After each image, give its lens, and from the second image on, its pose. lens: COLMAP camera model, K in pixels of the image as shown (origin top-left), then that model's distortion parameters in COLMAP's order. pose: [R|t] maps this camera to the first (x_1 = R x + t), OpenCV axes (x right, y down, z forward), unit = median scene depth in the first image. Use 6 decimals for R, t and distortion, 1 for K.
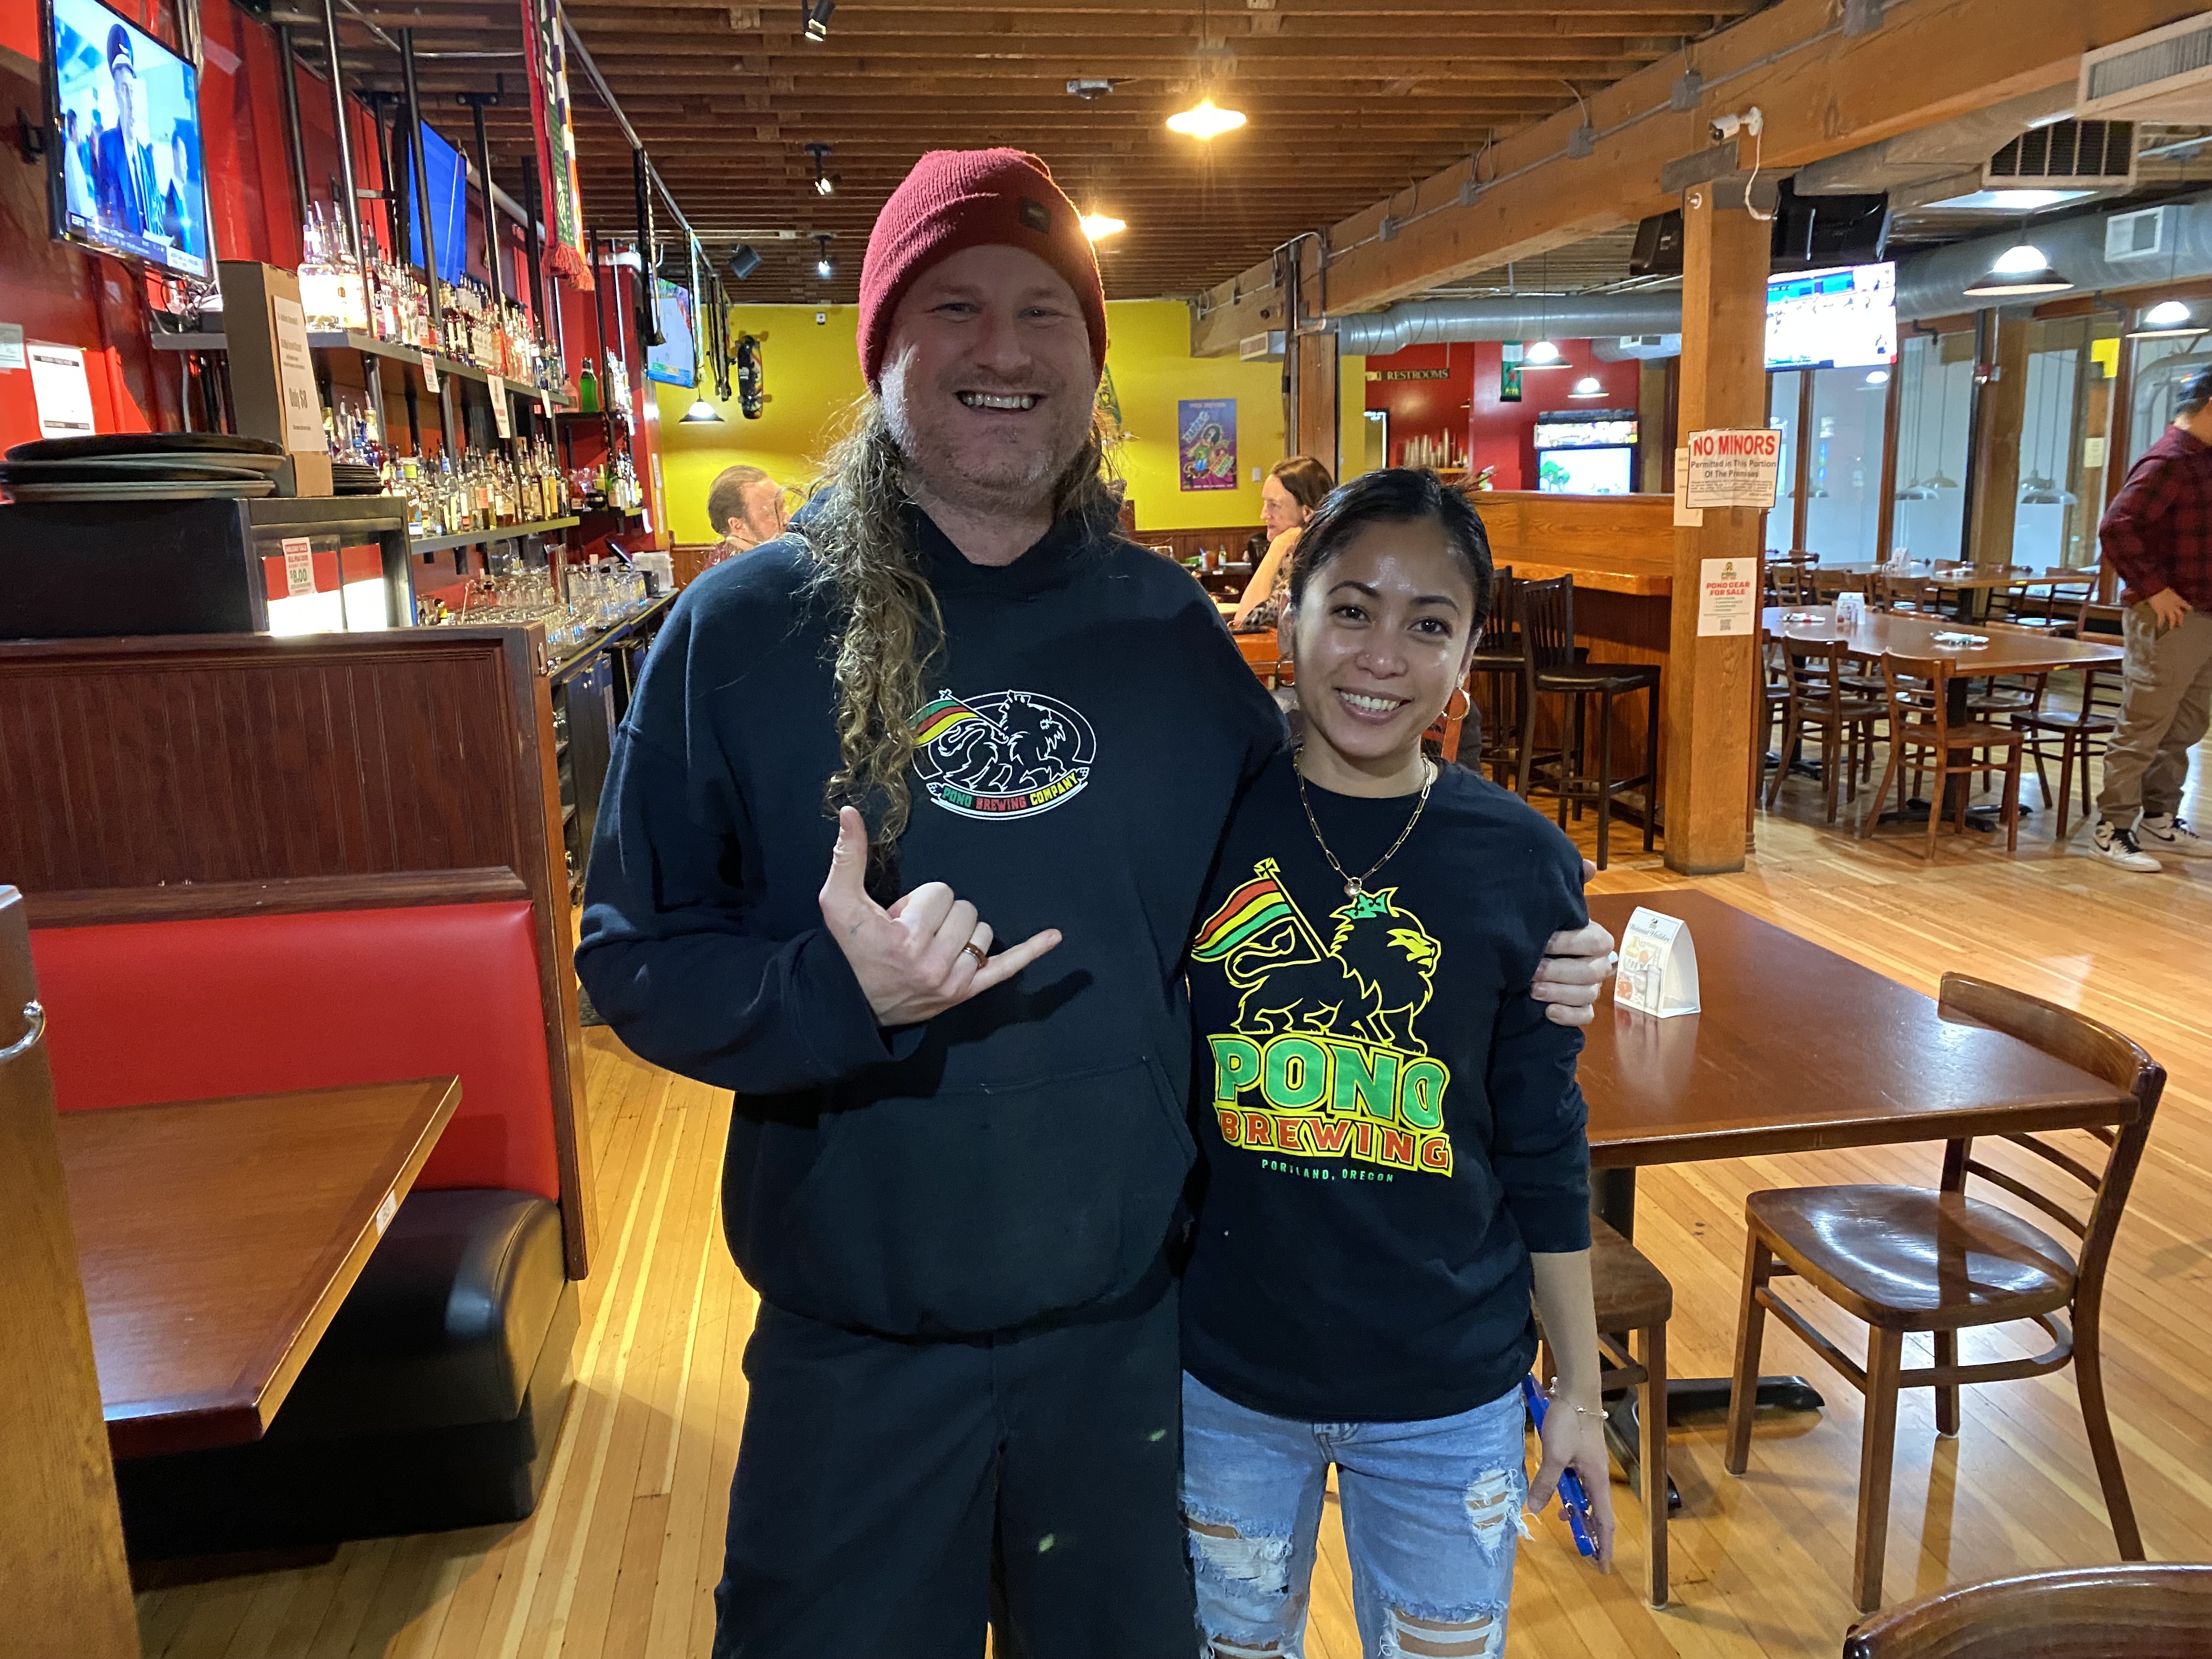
lens RADIAL K [[1690.3, 0, 1103.6], [0, 1690.3, 824.6], [0, 0, 1]] dist [0.053512, 0.001137]
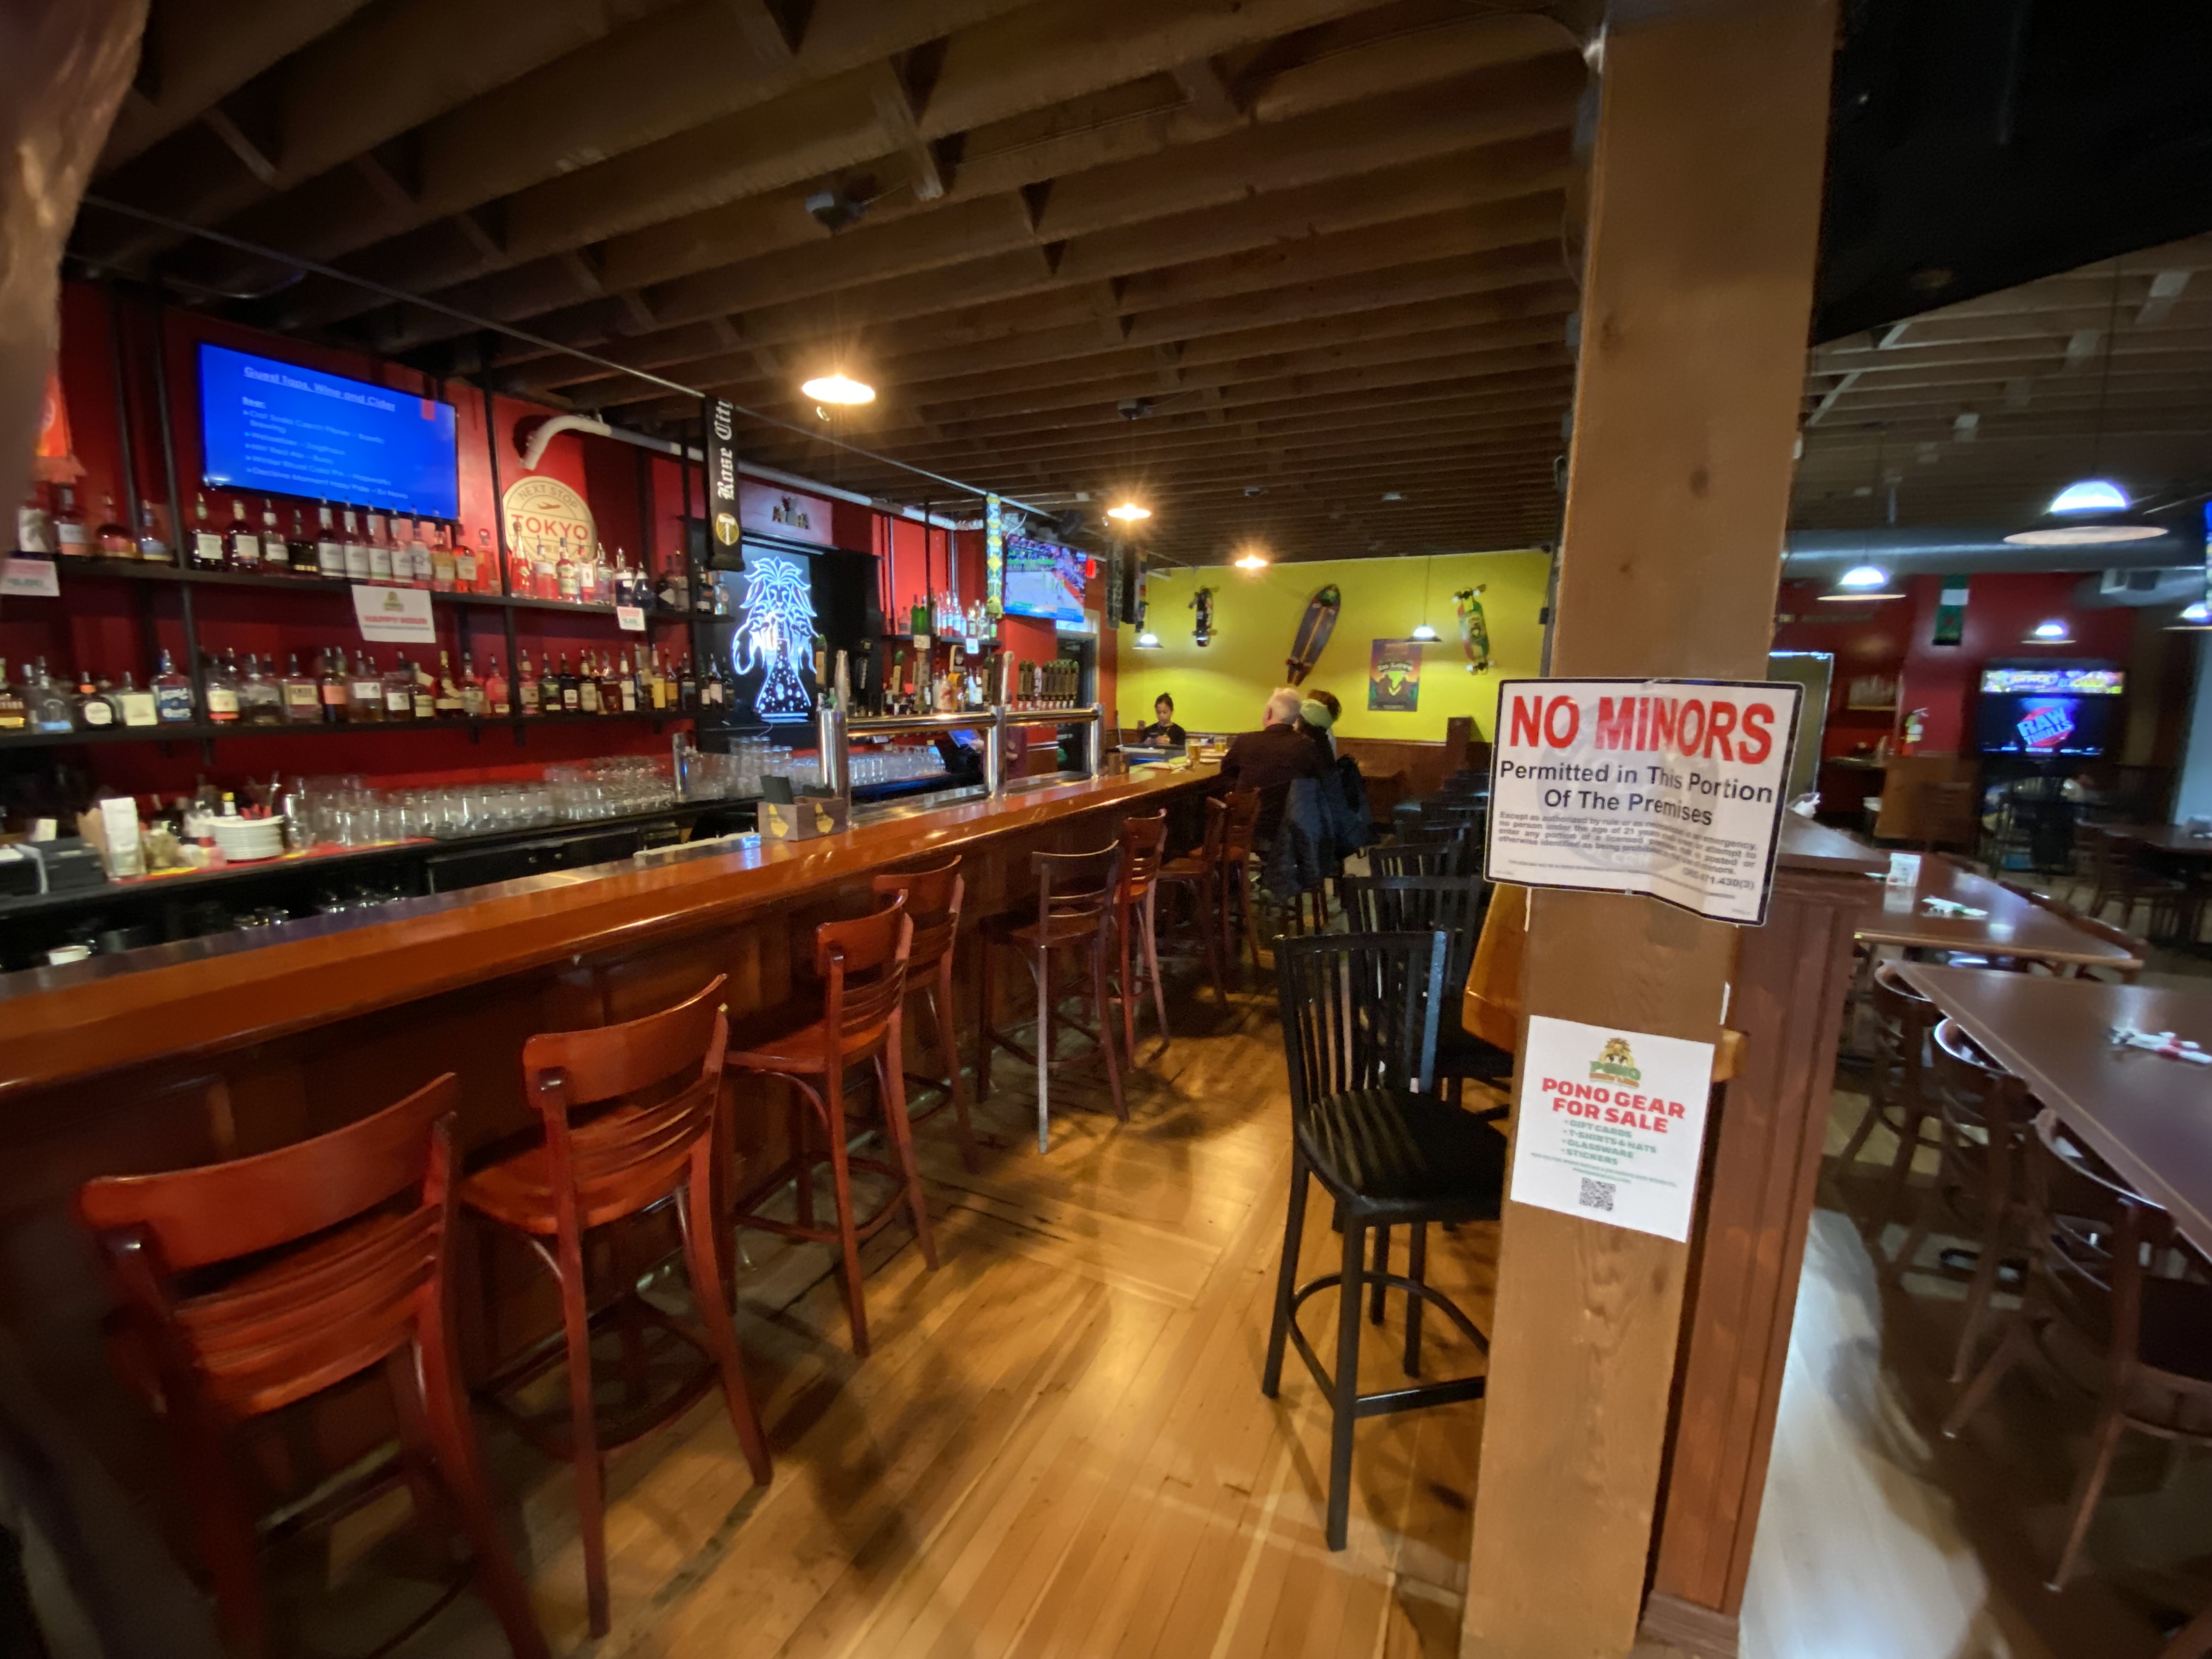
lens RADIAL K [[898.6, 0, 1107.2], [0, 898.6, 840.5], [0, 0, 1]] dist [-0.004013, -0.000267]
pose [[0.816011, 0.137886, -0.561350, 0.378788], [-0.153440, 0.987963, 0.019626, -0.182487], [0.557300, 0.070119, 0.827345, 0.775579]]
